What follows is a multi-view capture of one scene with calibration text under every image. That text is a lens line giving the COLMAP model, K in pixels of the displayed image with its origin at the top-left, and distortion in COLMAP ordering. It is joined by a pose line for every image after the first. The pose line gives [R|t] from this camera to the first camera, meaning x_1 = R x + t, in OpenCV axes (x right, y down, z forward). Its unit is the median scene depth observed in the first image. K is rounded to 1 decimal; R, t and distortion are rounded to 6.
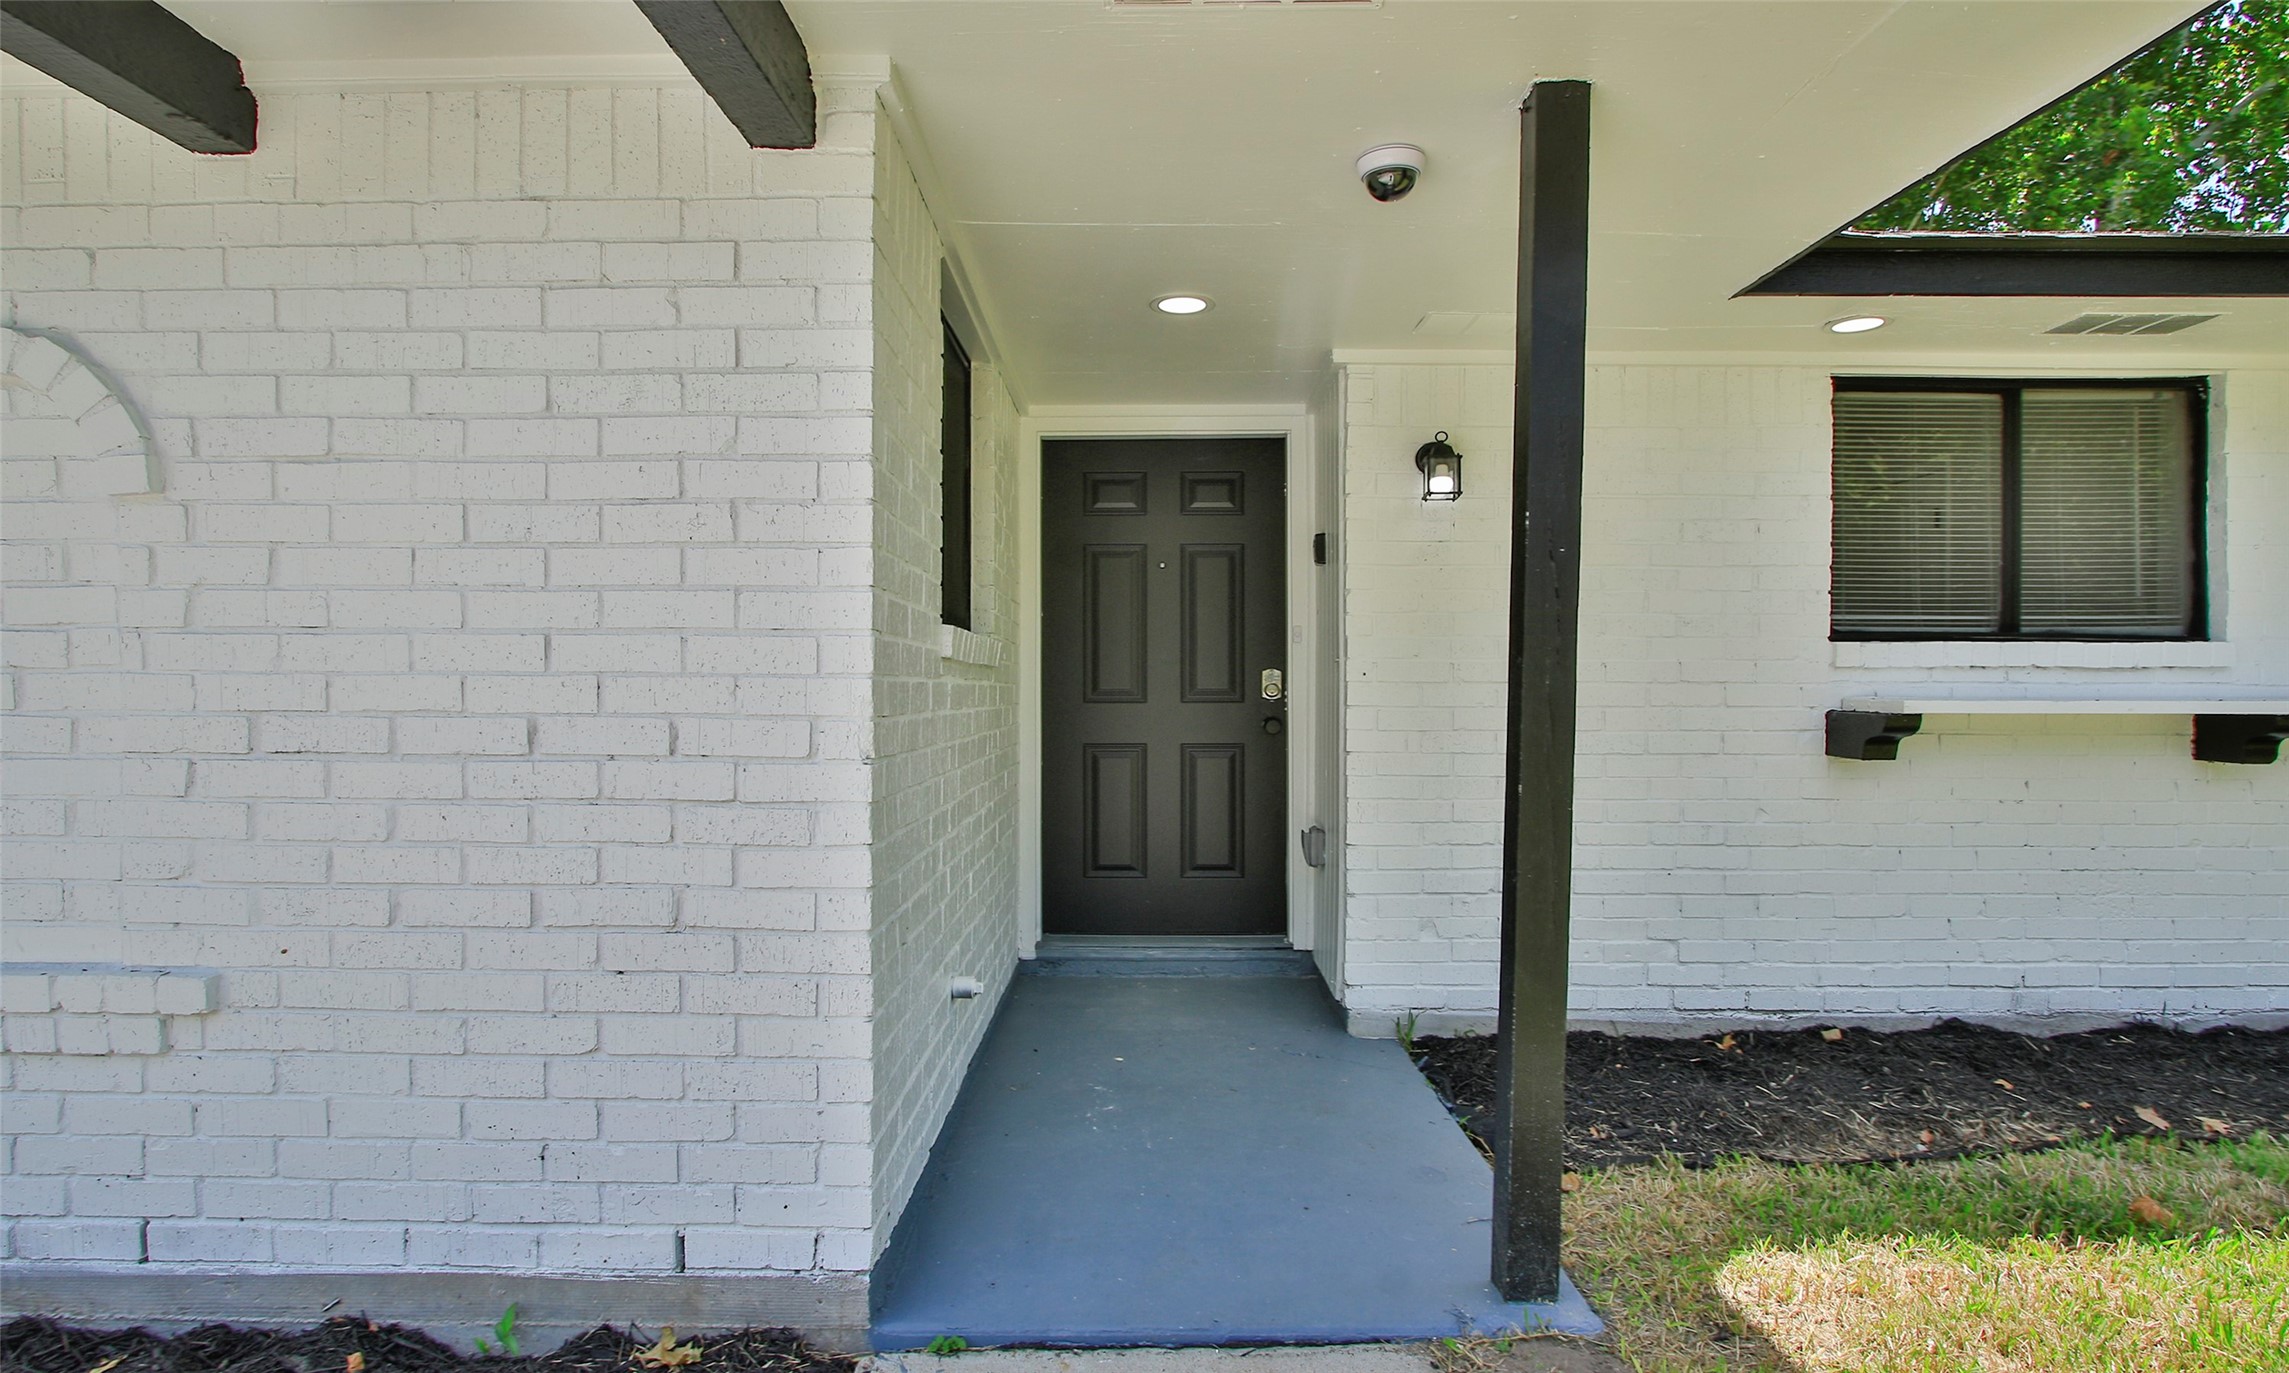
lens RADIAL K [[1077.0, 0, 1141.5], [0, 1077.0, 684.7], [0, 0, 1]] dist [-0.017204, 0.003657]
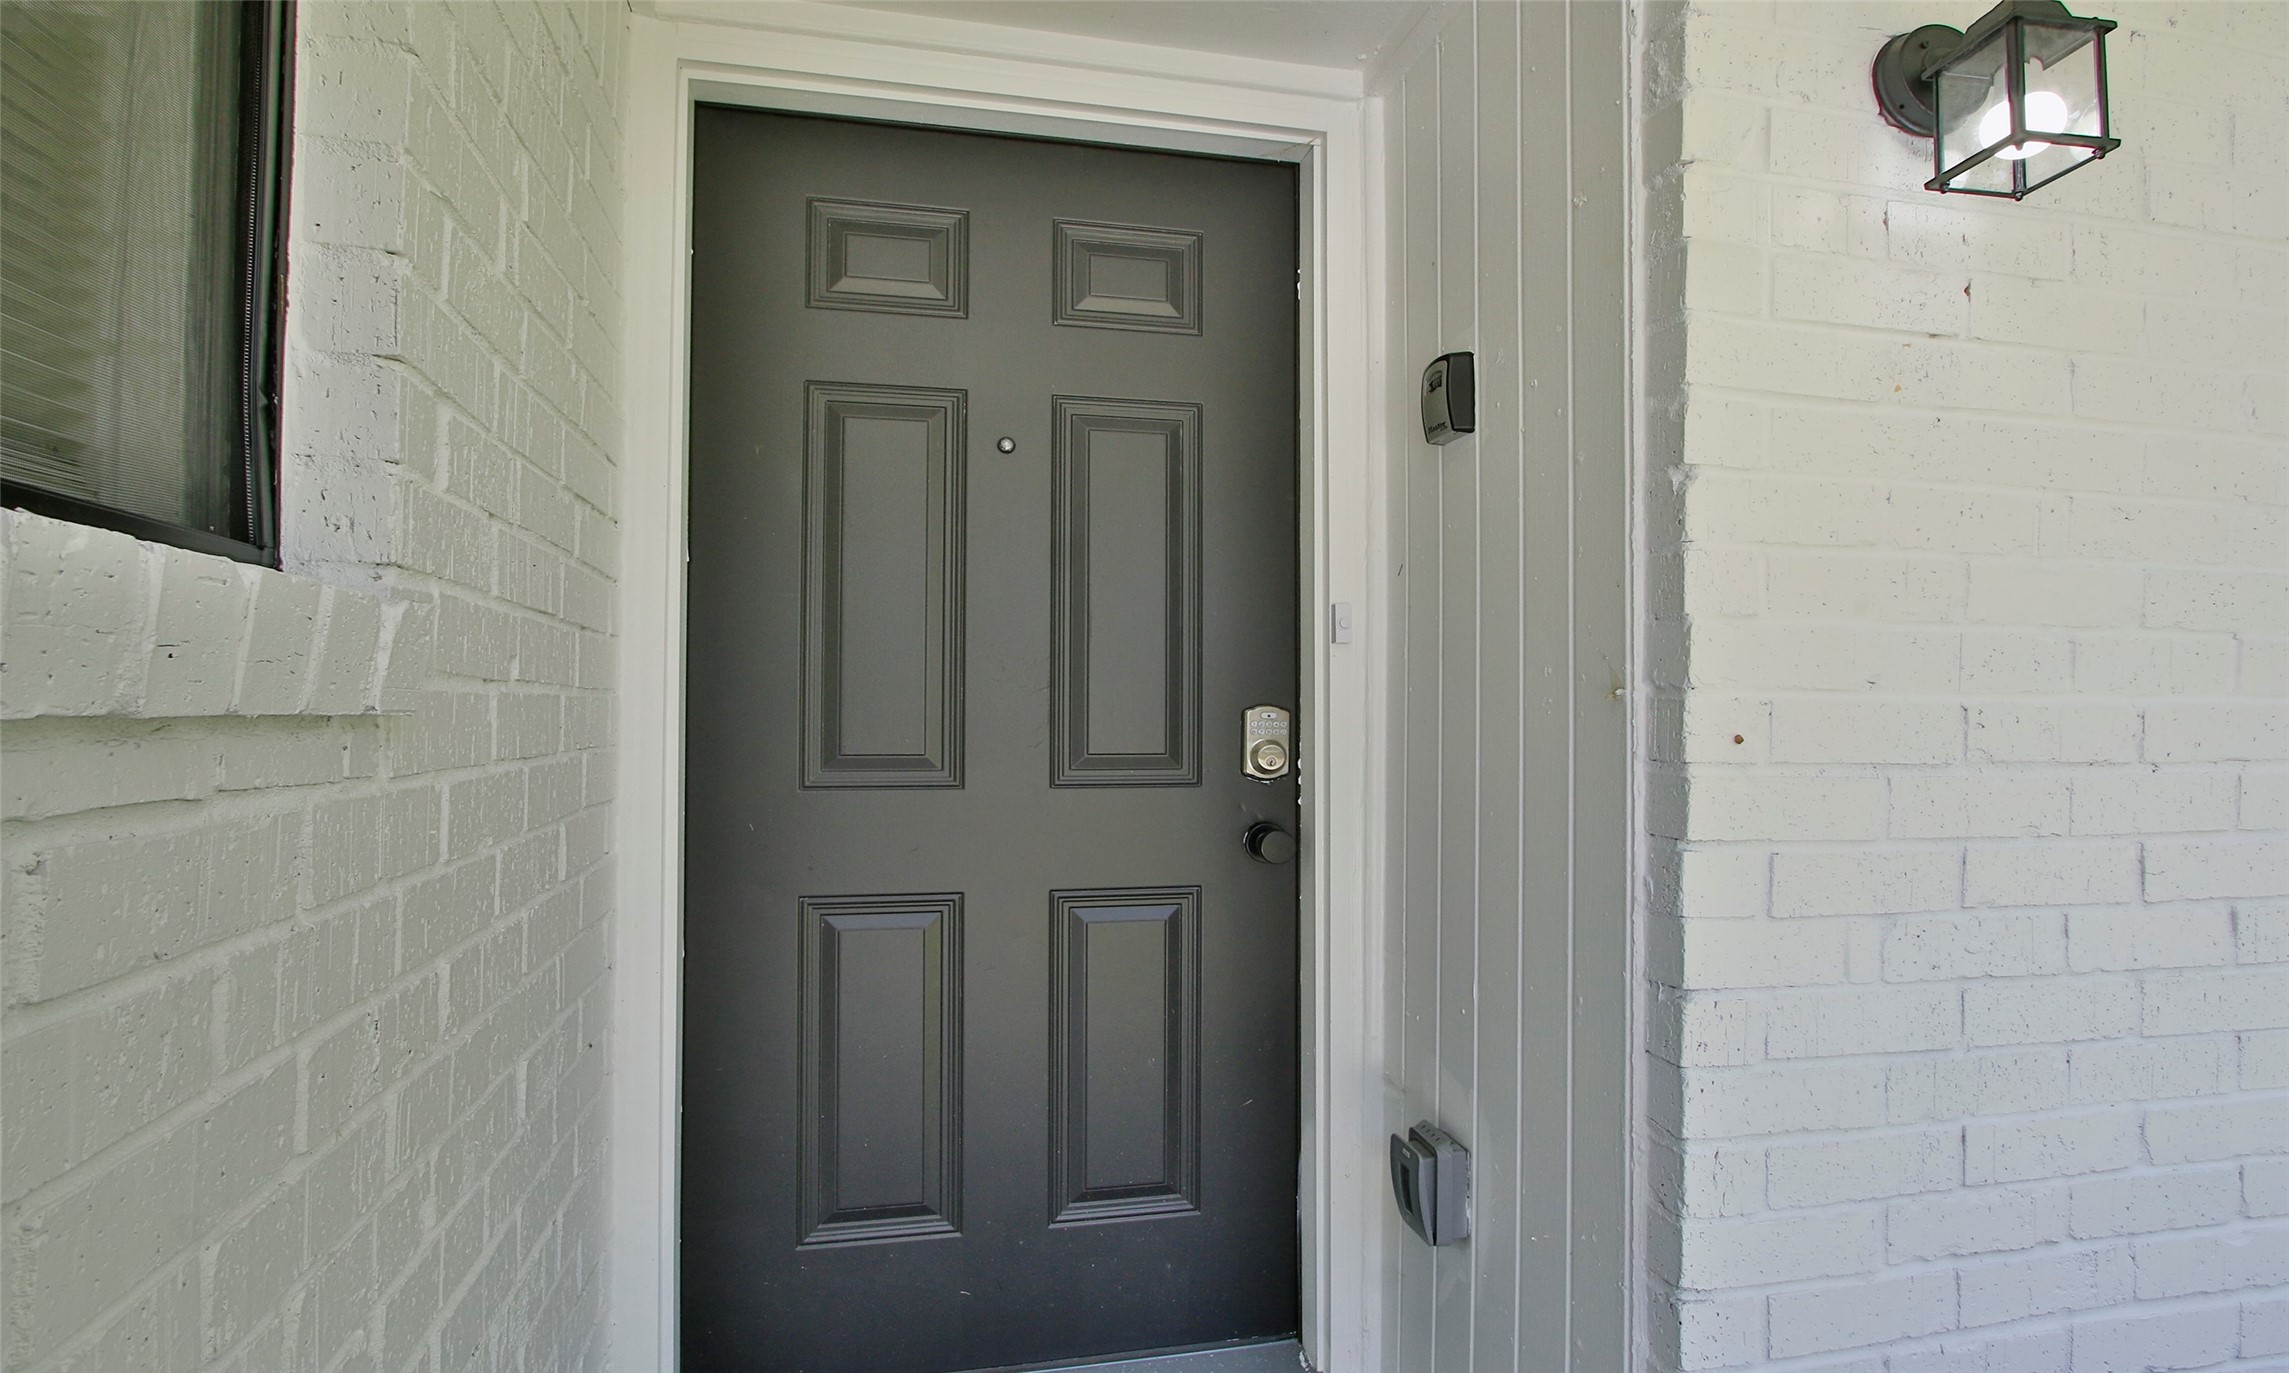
lens RADIAL K [[1077.0, 0, 1122.7], [0, 1077.0, 690.5], [0, 0, 1]] dist [-0.017204, 0.003657]
pose [[0.974461, 0.008933, 0.224378, -0.027898], [-0.008116, 0.999957, -0.004564, -0.018266], [-0.224409, 0.002626, 0.974492, 0.605551]]
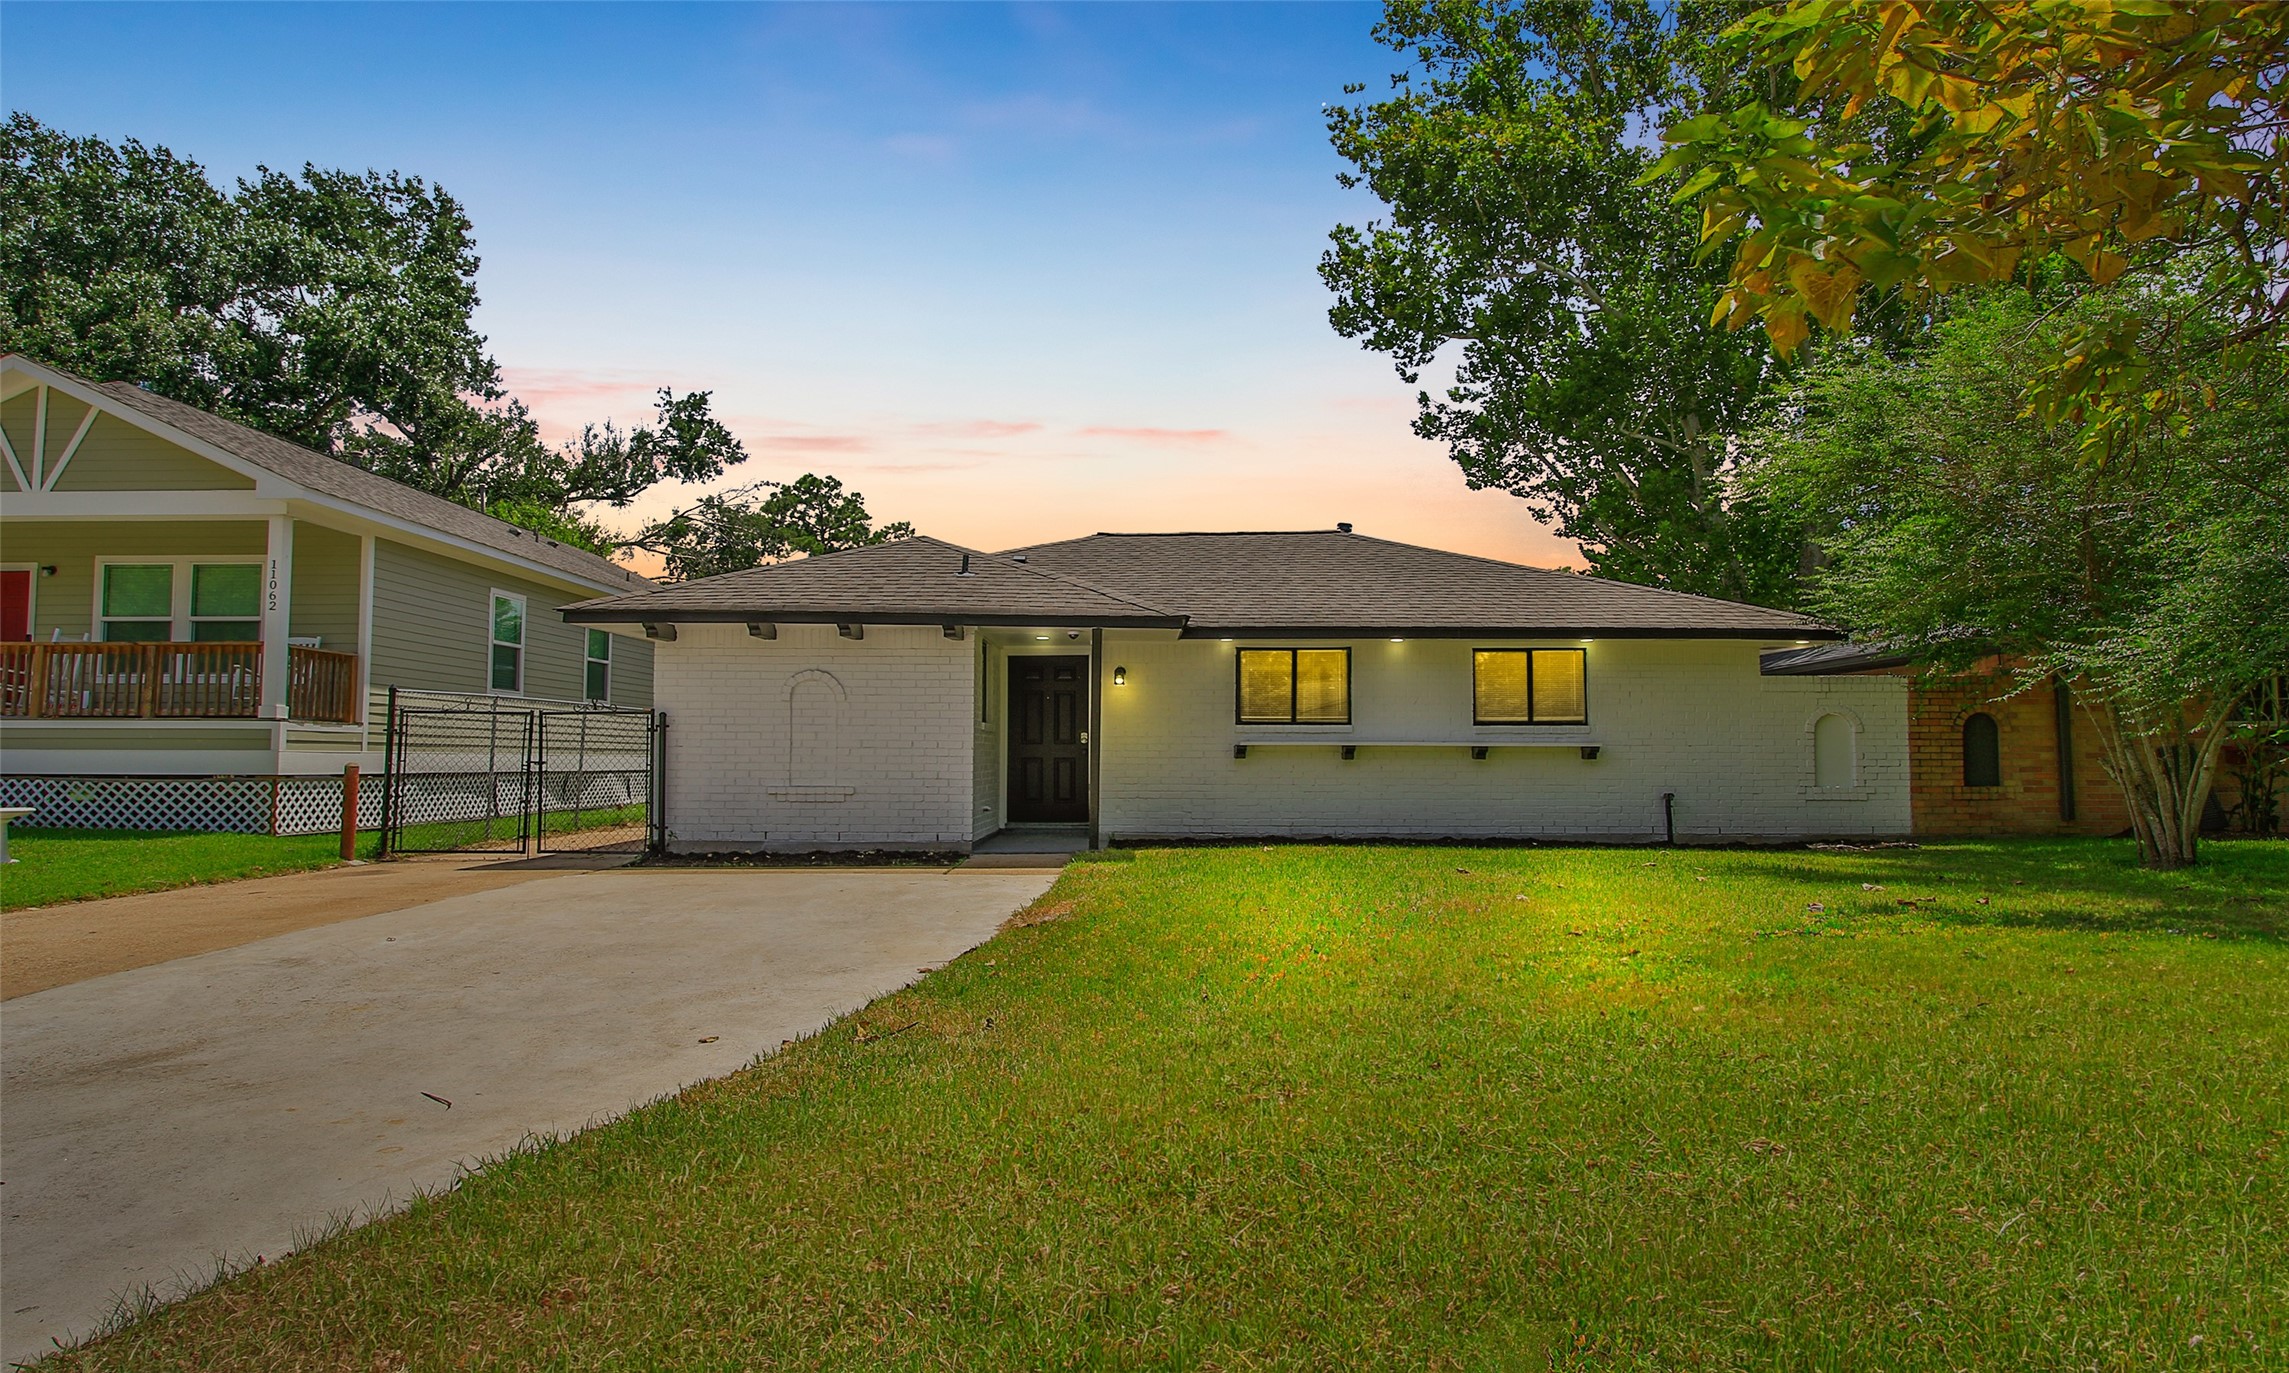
lens RADIAL K [[1311.3, 0, 1148.7], [0, 1311.3, 674.0], [0, 0, 1]] dist [-0.020132, -0.000104]
pose [[0.999989, 0.001330, -0.004502, 0.321269], [-0.001592, 0.998273, -0.058717, 0.037527], [0.004417, 0.058723, 0.998265, -2.699013]]
